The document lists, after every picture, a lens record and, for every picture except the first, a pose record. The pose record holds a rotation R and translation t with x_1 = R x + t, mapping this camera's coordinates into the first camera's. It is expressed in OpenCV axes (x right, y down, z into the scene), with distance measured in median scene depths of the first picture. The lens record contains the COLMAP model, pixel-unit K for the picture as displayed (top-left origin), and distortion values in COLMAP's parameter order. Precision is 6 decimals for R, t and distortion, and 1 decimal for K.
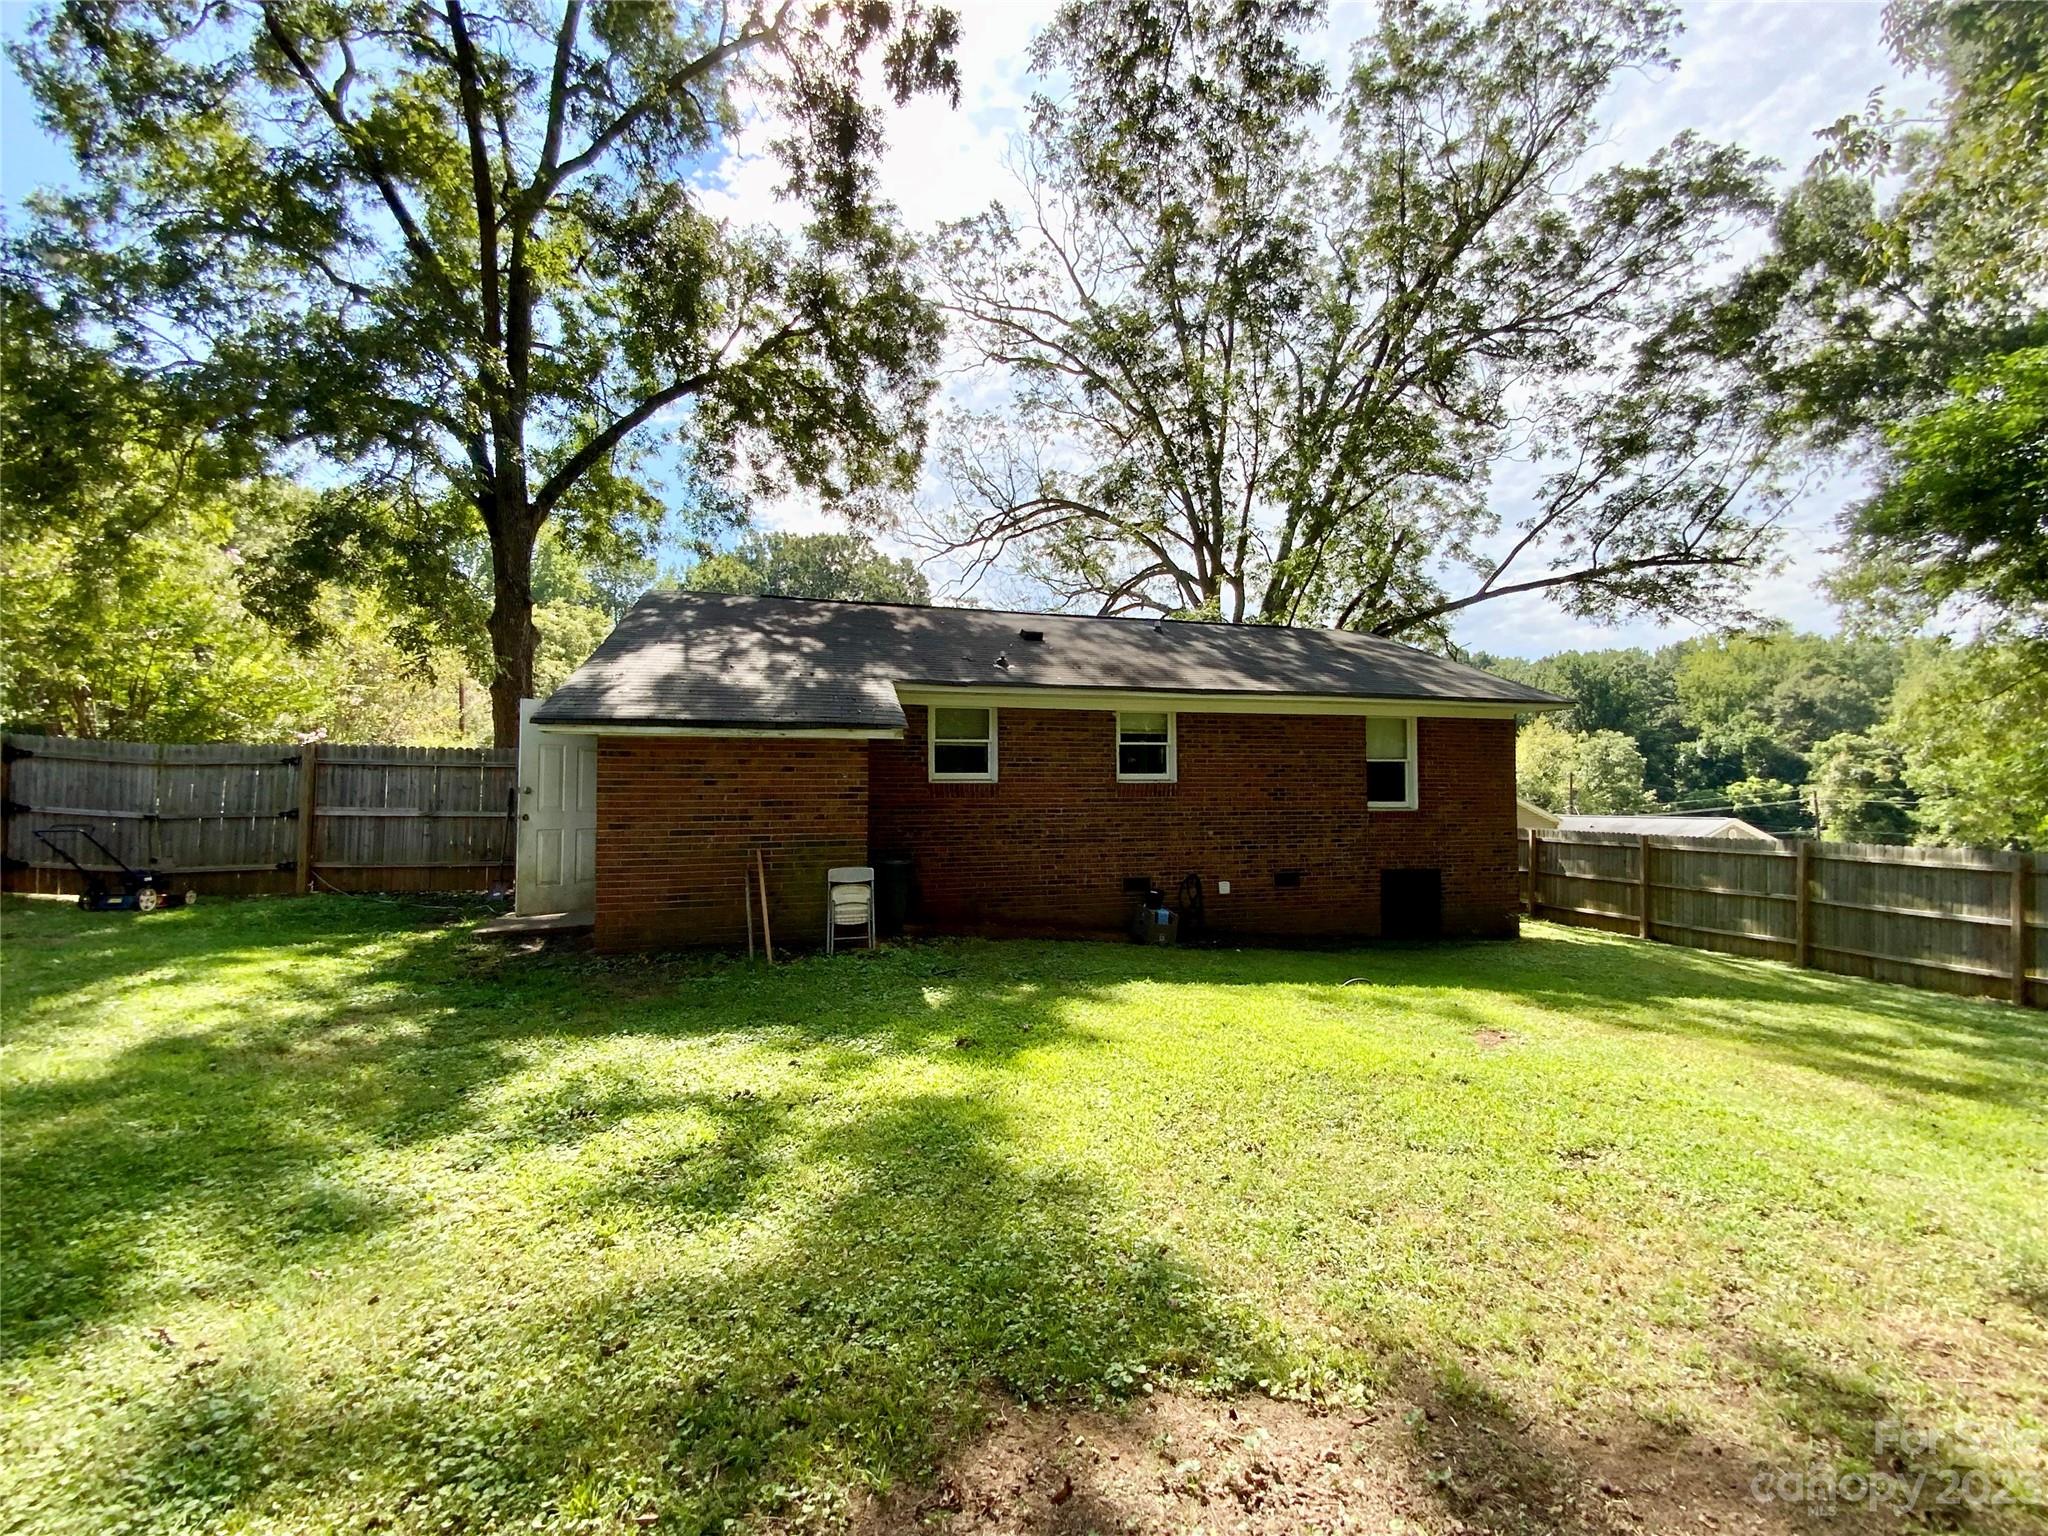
lens RADIAL K [[833.4, 0, 1024.0], [0, 833.4, 768.0], [0, 0, 1]] dist [0.028611, -0.018693]
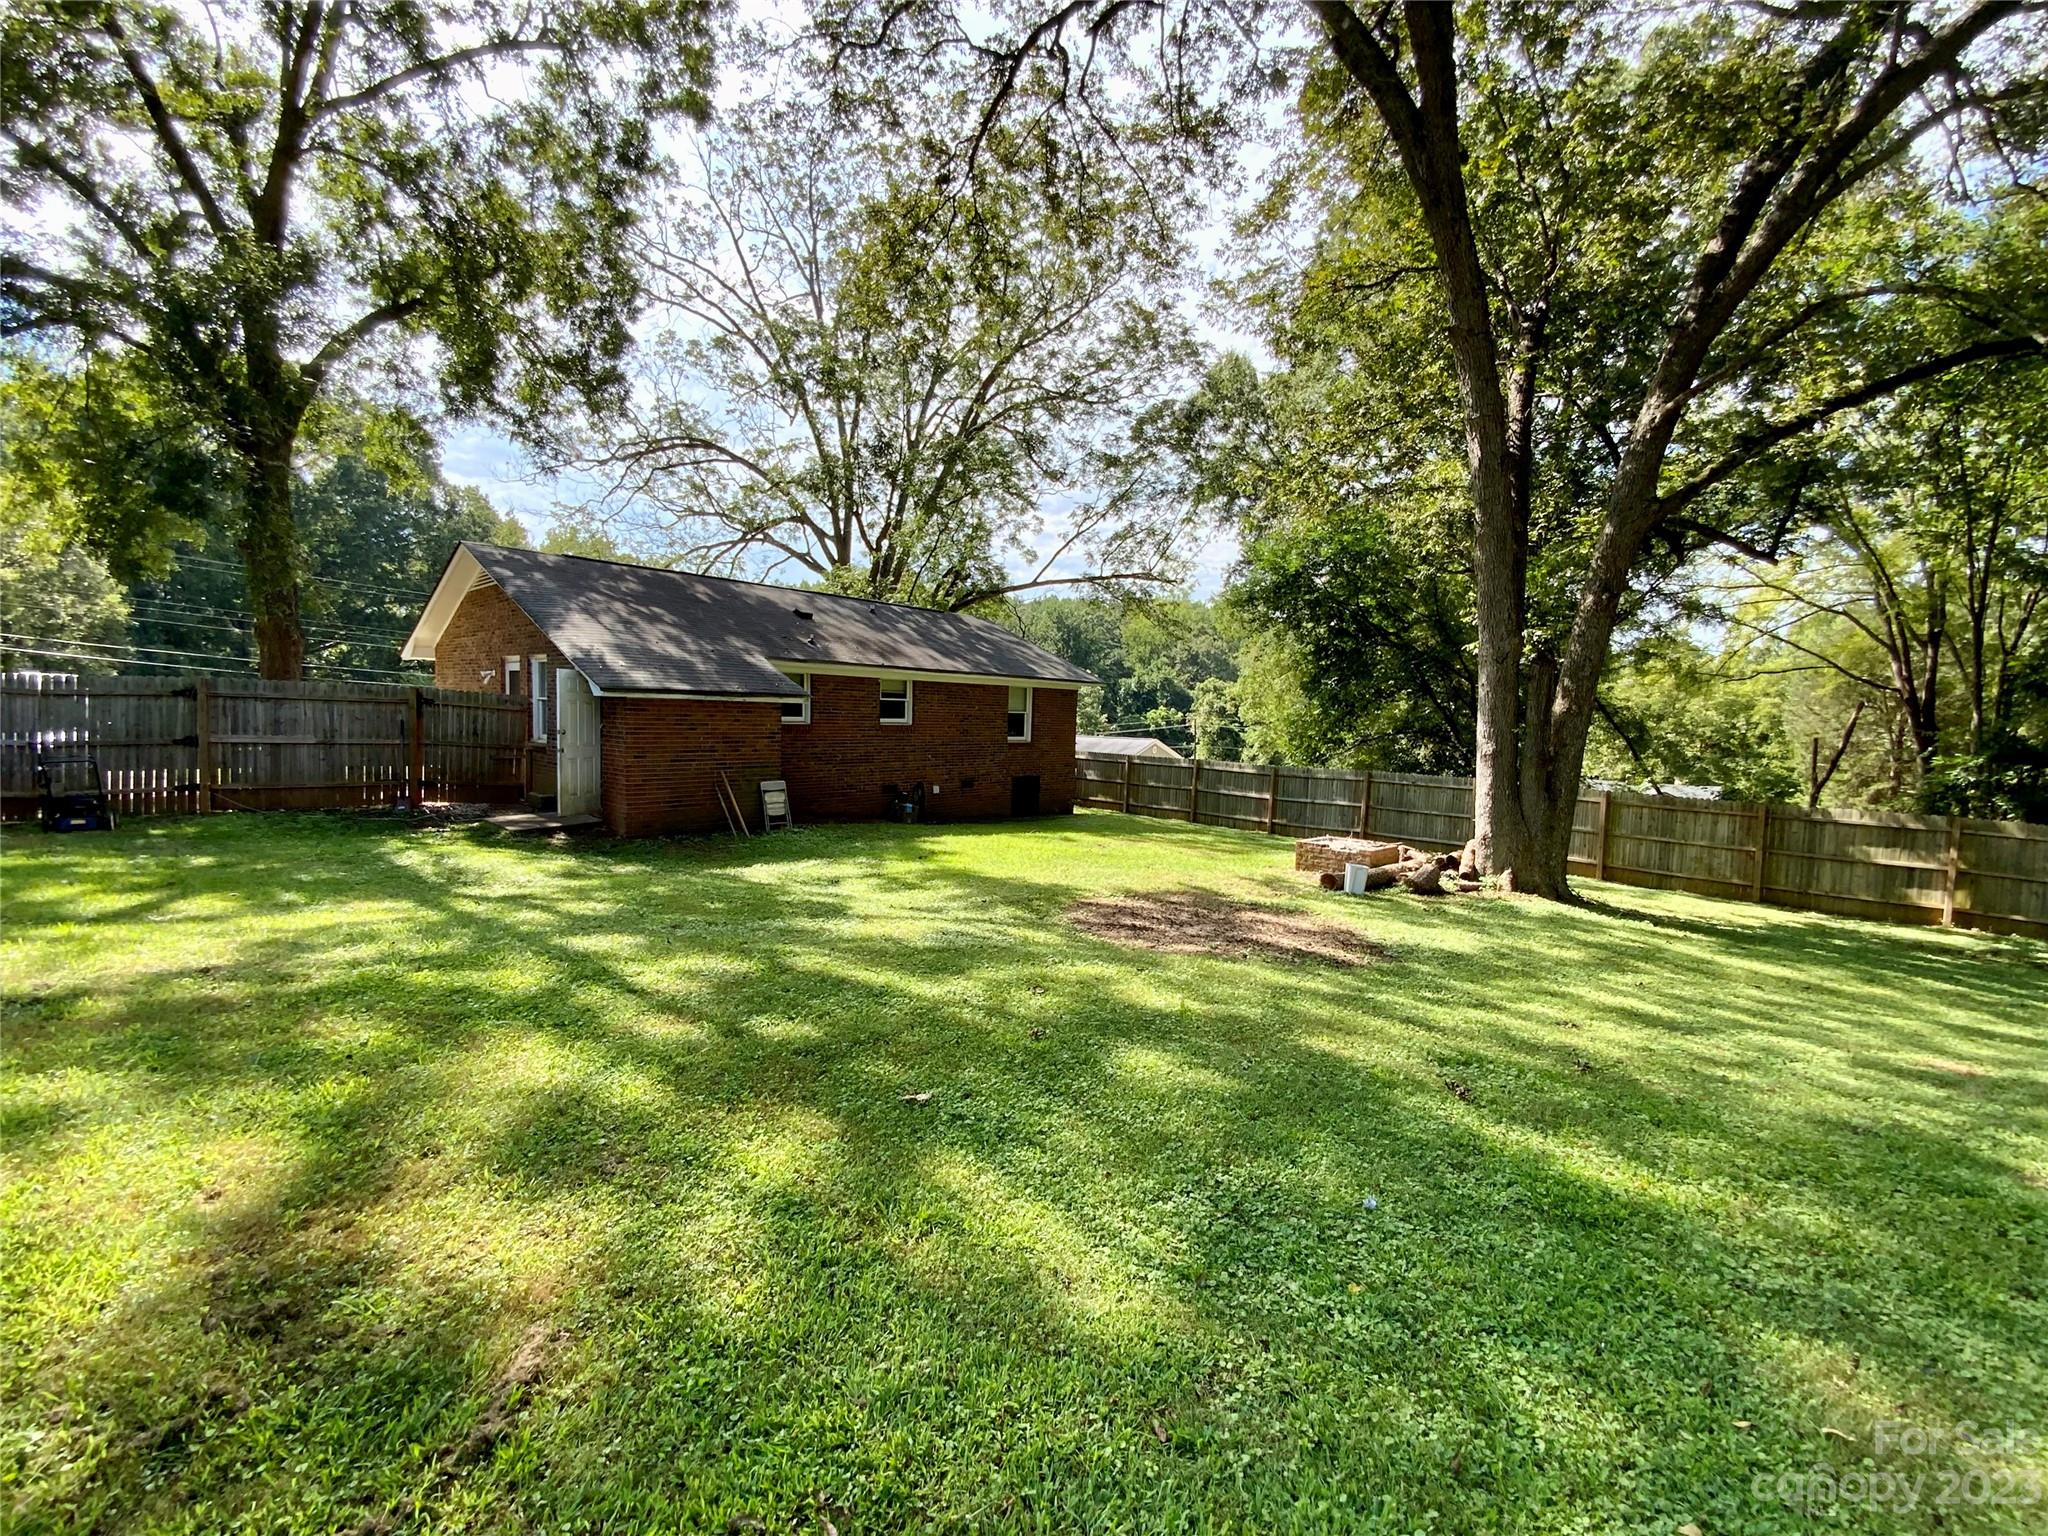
lens RADIAL K [[836.8, 0, 1033.2], [0, 836.8, 773.6], [0, 0, 1]] dist [0.052354, -0.030819]
pose [[0.843463, -0.012807, 0.537035, -0.240954], [-0.048653, 0.993786, 0.100113, -0.030683], [-0.534980, -0.110570, 0.837598, -0.236069]]
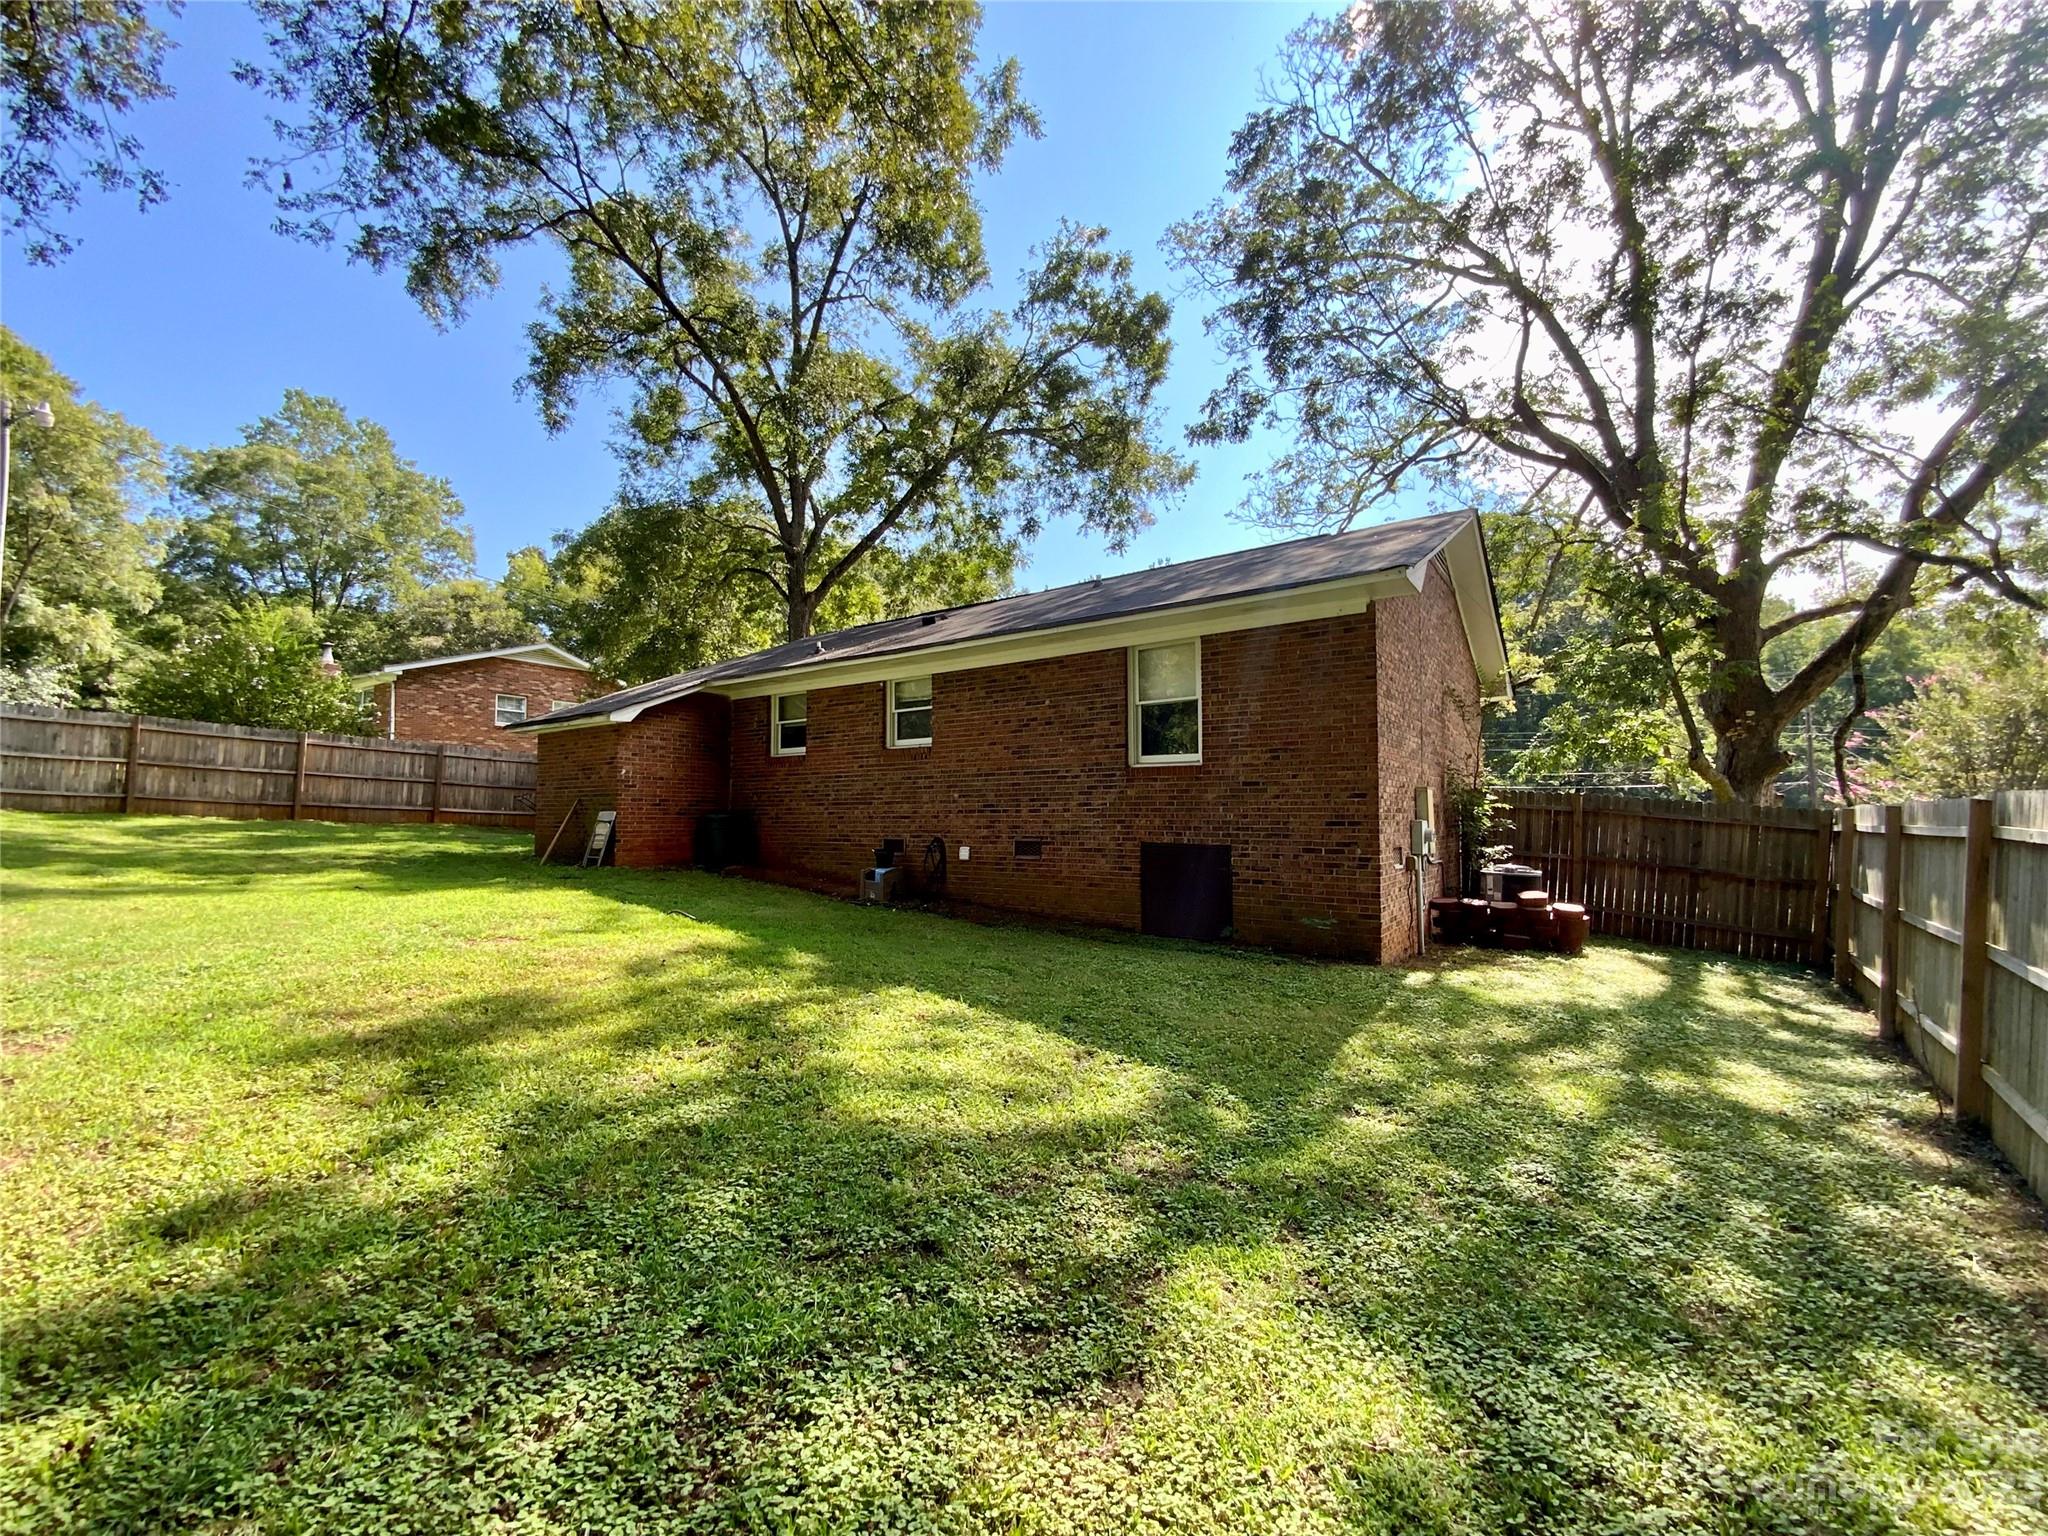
lens RADIAL K [[836.8, 0, 1033.2], [0, 836.8, 773.6], [0, 0, 1]] dist [0.052354, -0.030819]
pose [[0.635484, -0.042807, -0.770927, 0.513614], [0.020395, 0.999044, -0.038661, 0.046139], [0.771845, 0.008846, 0.635749, 0.231547]]
